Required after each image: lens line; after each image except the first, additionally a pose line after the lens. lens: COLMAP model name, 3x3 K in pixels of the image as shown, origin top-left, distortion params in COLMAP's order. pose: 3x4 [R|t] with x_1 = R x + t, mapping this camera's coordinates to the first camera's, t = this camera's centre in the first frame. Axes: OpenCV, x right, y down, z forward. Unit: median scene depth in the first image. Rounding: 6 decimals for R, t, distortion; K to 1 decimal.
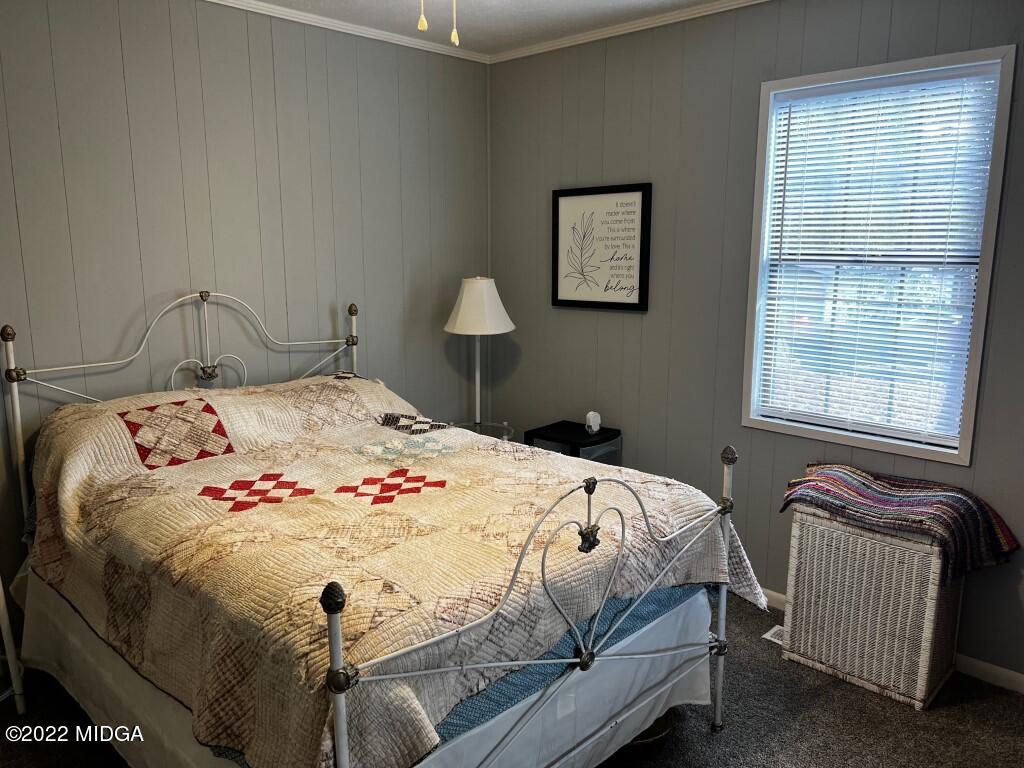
lens RADIAL K [[771.7, 0, 548.1], [0, 771.7, 399.9], [0, 0, 1]] dist [0.053589, -0.069955]
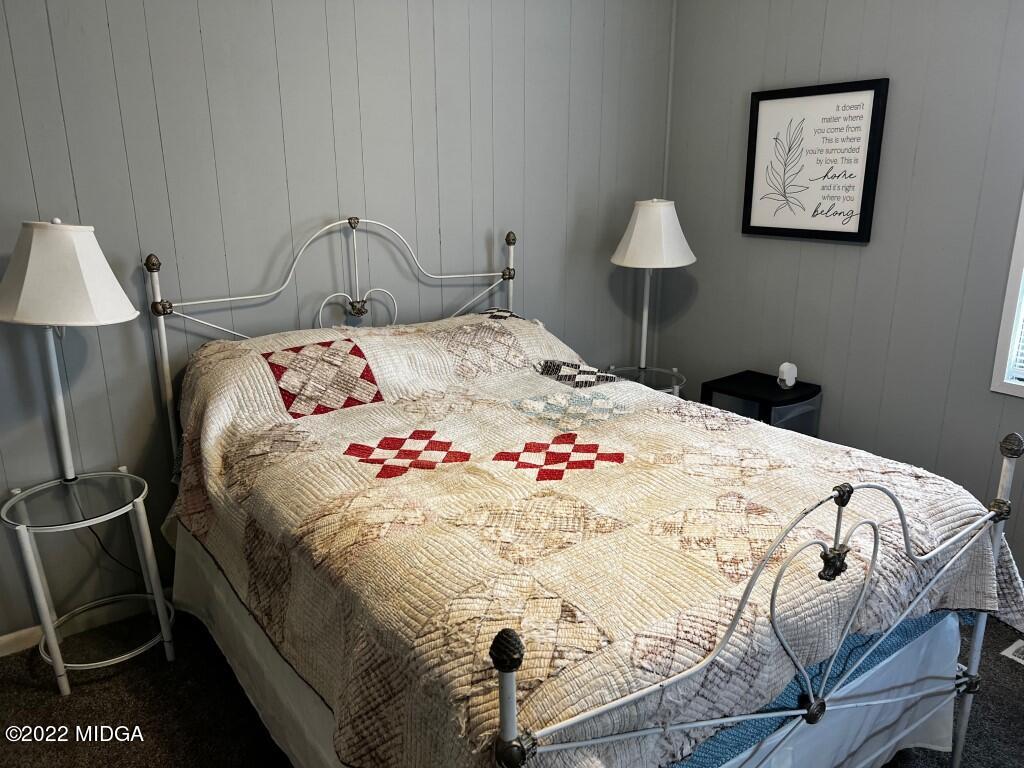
lens RADIAL K [[771.7, 0, 548.4], [0, 771.7, 387.2], [0, 0, 1]] dist [0.053589, -0.069955]
pose [[0.984287, 0.040107, -0.171961, -0.072331], [-0.025948, 0.996144, 0.083809, -0.032313], [0.174659, -0.078030, 0.981532, 0.182158]]
